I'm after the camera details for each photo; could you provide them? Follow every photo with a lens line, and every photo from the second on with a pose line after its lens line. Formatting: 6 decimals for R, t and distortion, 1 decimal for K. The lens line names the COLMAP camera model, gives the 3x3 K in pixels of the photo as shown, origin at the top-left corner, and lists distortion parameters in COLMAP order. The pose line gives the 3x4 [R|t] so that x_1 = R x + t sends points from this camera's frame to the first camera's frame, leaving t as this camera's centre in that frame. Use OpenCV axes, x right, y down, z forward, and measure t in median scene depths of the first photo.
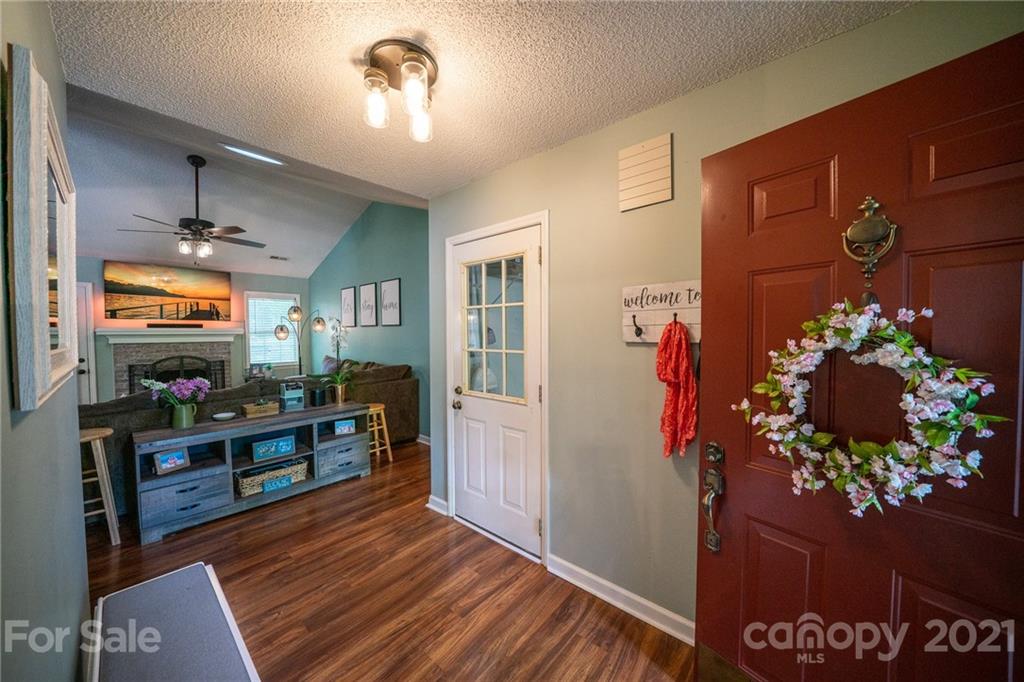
lens RADIAL K [[354.2, 0, 514.0], [0, 354.2, 342.4], [0, 0, 1]] dist [-0.027744, 0.003083]
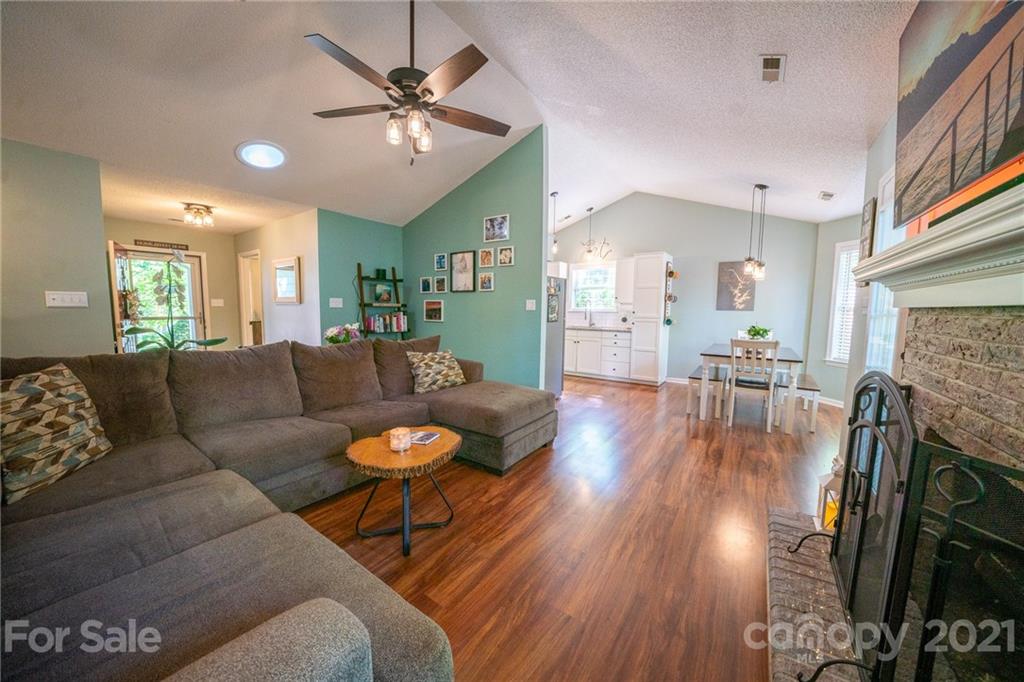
lens RADIAL K [[354.2, 0, 514.0], [0, 354.2, 342.4], [0, 0, 1]] dist [-0.027744, 0.003083]
pose [[-0.994688, 0.000505, -0.102932, -0.743655], [-0.012539, 0.991946, 0.126043, -0.001190], [0.102167, 0.126664, -0.986670, 1.186555]]
